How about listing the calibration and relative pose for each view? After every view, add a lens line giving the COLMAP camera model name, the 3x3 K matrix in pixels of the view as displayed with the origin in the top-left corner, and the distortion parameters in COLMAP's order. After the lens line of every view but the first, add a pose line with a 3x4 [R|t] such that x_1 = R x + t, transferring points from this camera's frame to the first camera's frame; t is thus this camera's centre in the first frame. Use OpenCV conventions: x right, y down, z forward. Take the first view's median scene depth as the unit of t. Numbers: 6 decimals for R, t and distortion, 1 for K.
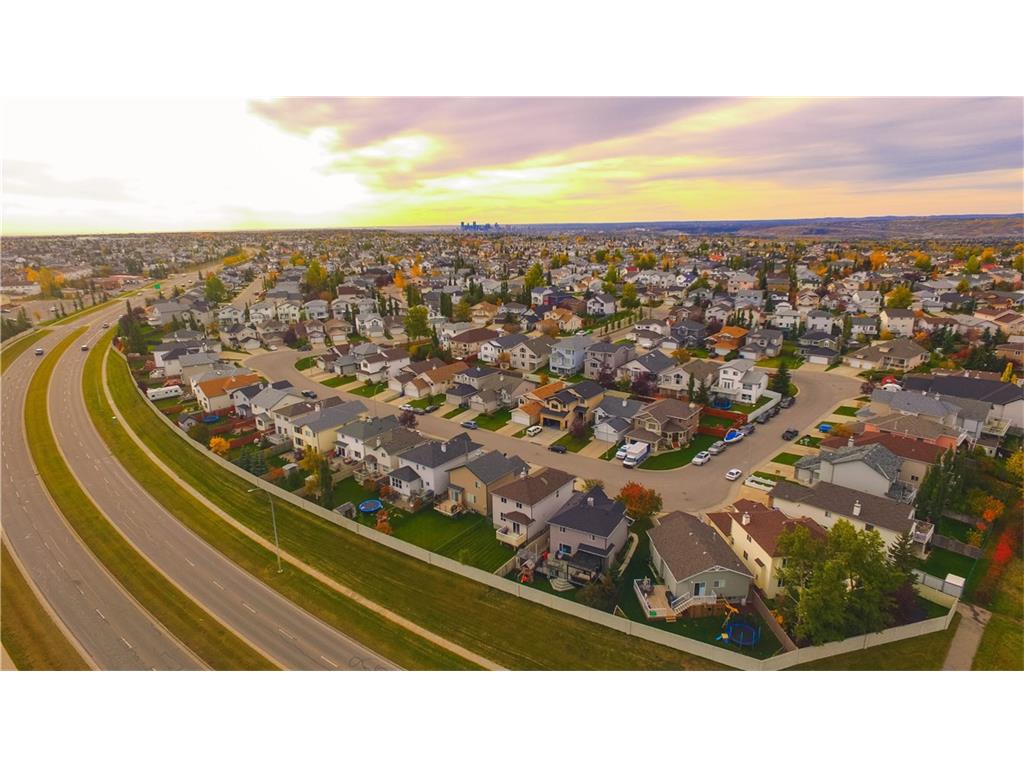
lens RADIAL K [[589.6, 0, 516.1], [0, 589.6, 372.0], [0, 0, 1]] dist [-0.013714, 0.016361]
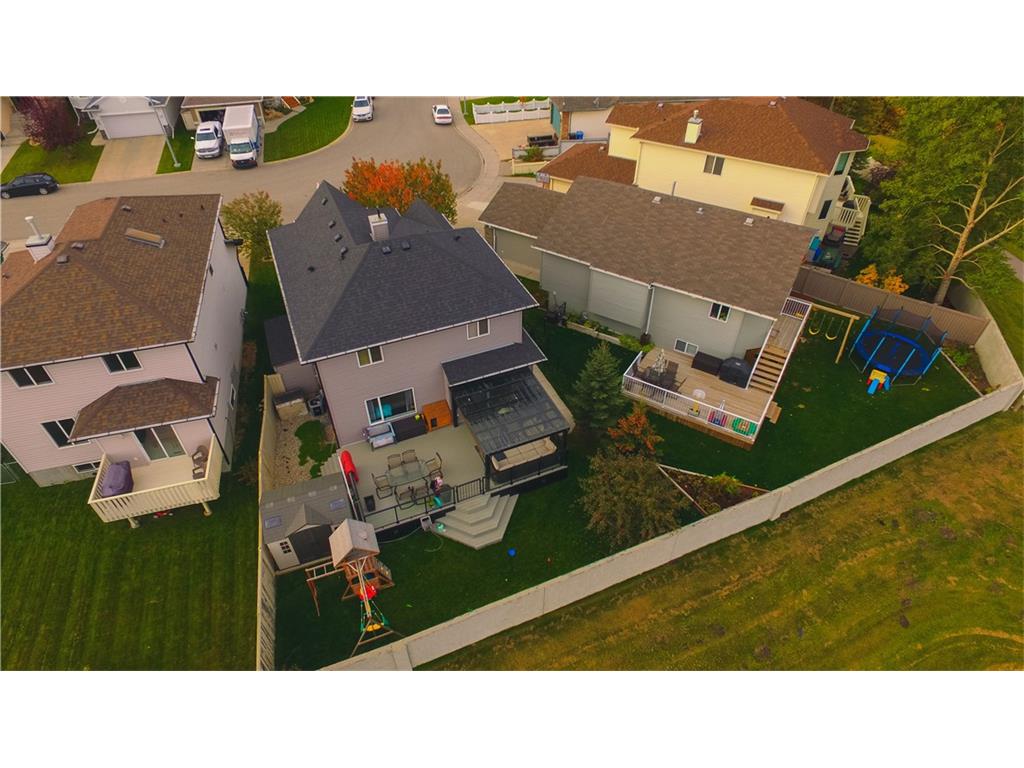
lens RADIAL K [[589.6, 0, 516.1], [0, 589.6, 372.0], [0, 0, 1]] dist [-0.013714, 0.016361]
pose [[0.594318, -0.511402, 0.620689, -0.030410], [0.190549, 0.839346, 0.509106, 0.083377], [-0.781330, -0.184300, 0.596286, 0.438826]]
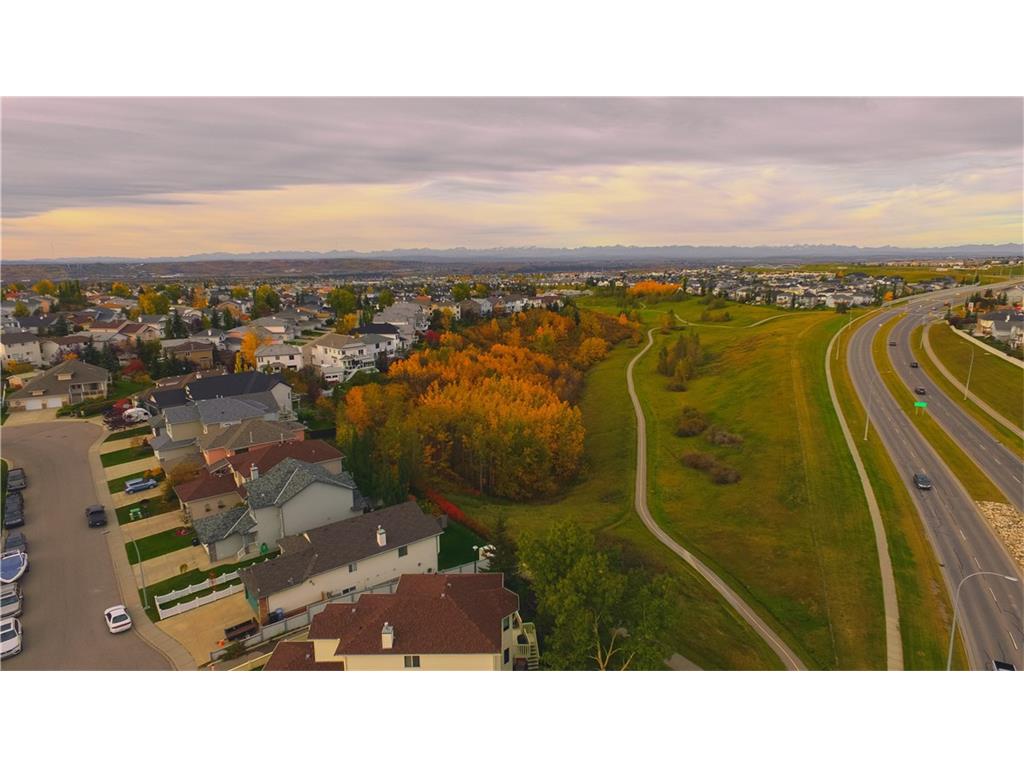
lens RADIAL K [[589.6, 0, 516.1], [0, 589.6, 372.0], [0, 0, 1]] dist [-0.013714, 0.016361]
pose [[0.101709, -0.178722, 0.978629, -0.036306], [0.254663, 0.955629, 0.148054, -0.010673], [-0.961666, 0.234162, 0.142710, 0.413973]]
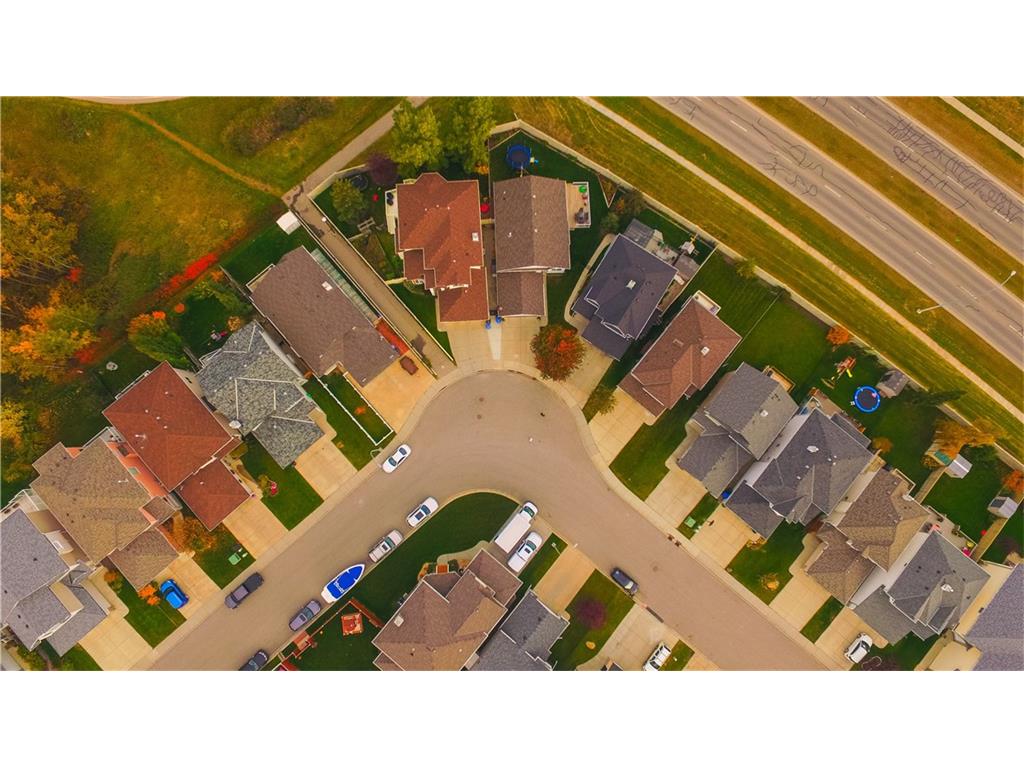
lens RADIAL K [[589.6, 0, 516.1], [0, 589.6, 372.0], [0, 0, 1]] dist [-0.013714, 0.016361]
pose [[-0.998646, -0.049800, -0.015017, 0.178409], [-0.007331, -0.151060, 0.988497, -0.397077], [-0.051495, 0.987269, 0.150490, 0.581679]]
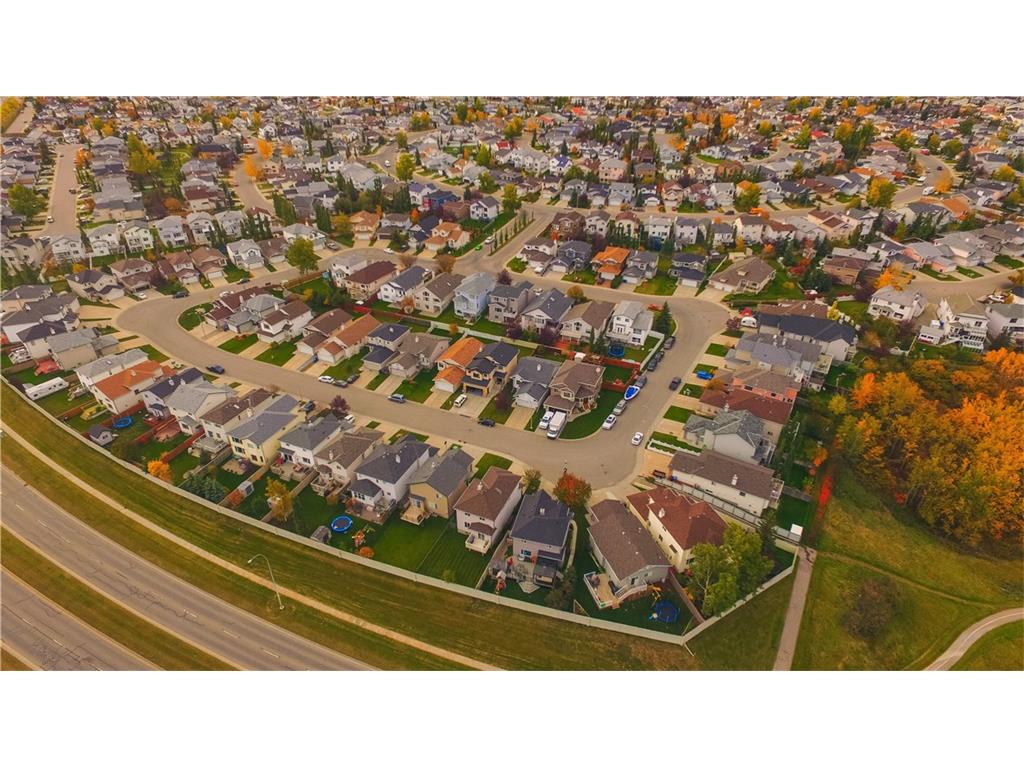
lens RADIAL K [[589.6, 0, 516.1], [0, 589.6, 372.0], [0, 0, 1]] dist [-0.013714, 0.016361]
pose [[0.969216, -0.112375, 0.219070, -0.093844], [0.046213, 0.956983, 0.286439, -0.238145], [-0.241835, -0.267497, 0.932717, -0.029911]]
